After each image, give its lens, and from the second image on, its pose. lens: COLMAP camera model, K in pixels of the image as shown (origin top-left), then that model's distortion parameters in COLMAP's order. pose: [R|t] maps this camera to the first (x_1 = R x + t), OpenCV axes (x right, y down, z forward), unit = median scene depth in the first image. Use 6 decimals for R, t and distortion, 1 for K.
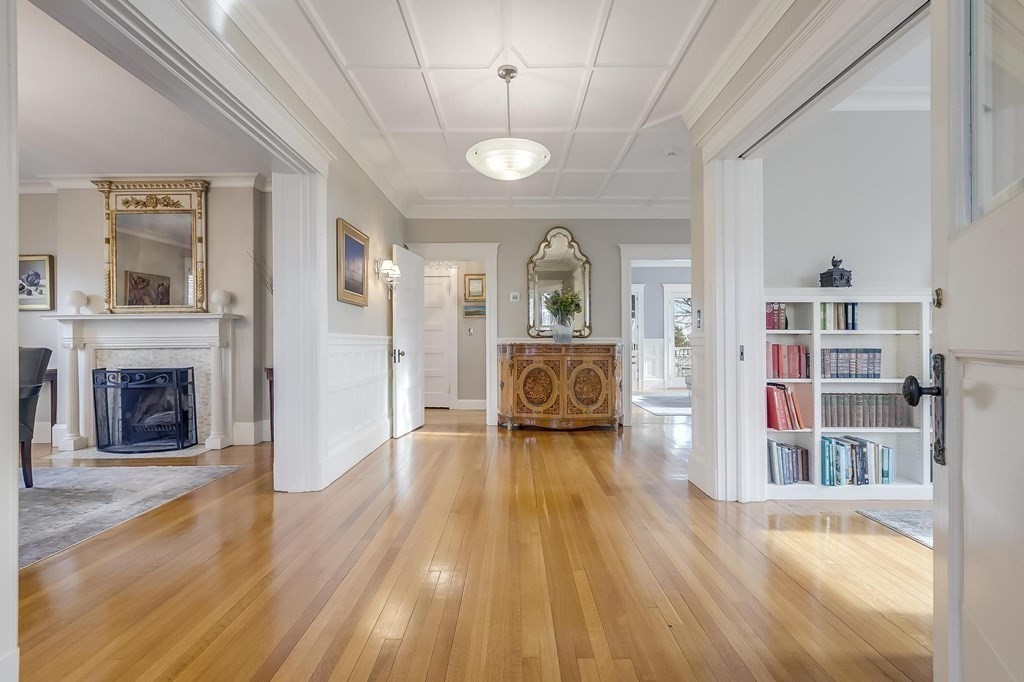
lens RADIAL K [[457.6, 0, 513.2], [0, 457.6, 348.6], [0, 0, 1]] dist [0.004260, 0.000316]
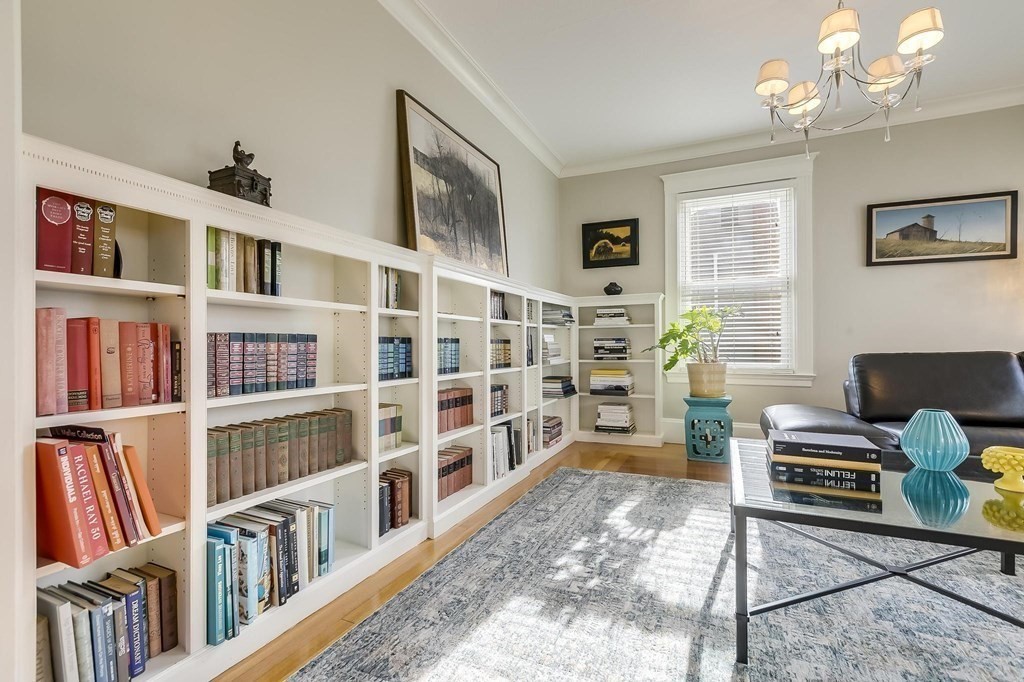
lens RADIAL K [[457.6, 0, 513.2], [0, 457.6, 348.6], [0, 0, 1]] dist [0.004260, 0.000316]
pose [[0.424059, -0.002944, 0.905630, 0.395655], [-0.006926, 0.999955, 0.006494, 0.011864], [-0.905608, -0.009026, 0.424020, 0.545988]]
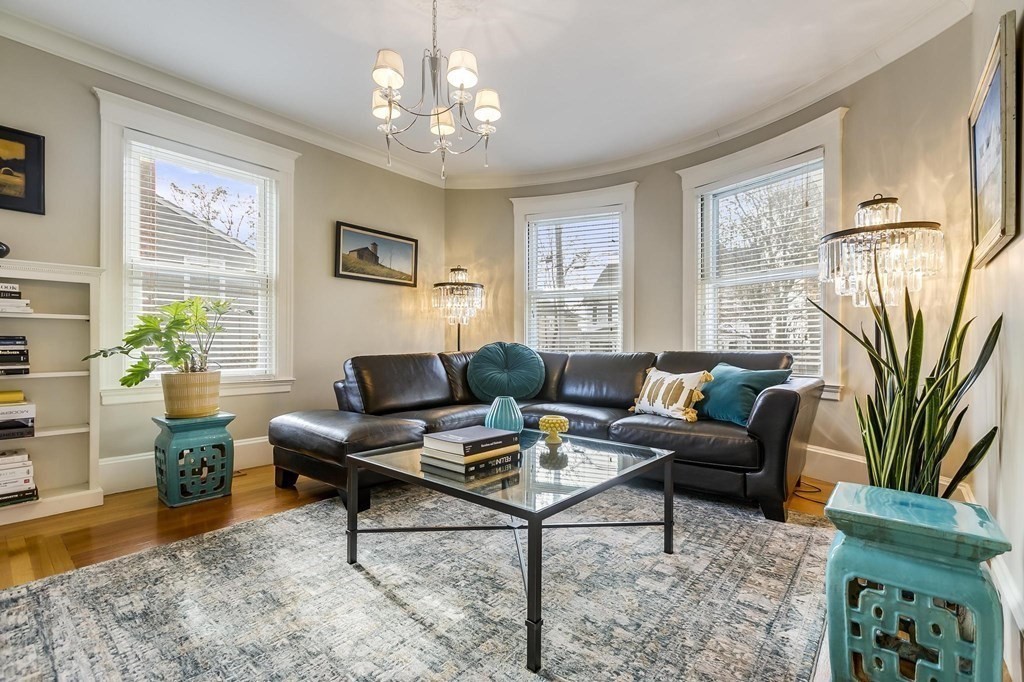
lens RADIAL K [[461.1, 0, 512.4], [0, 461.1, 352.8], [0, 0, 1]] dist [0.000889, 0.000136]
pose [[-0.758884, -0.001171, 0.651224, 0.564191], [-0.000636, 0.999999, 0.001057, 0.013554], [-0.651225, 0.000388, -0.758885, 0.794306]]
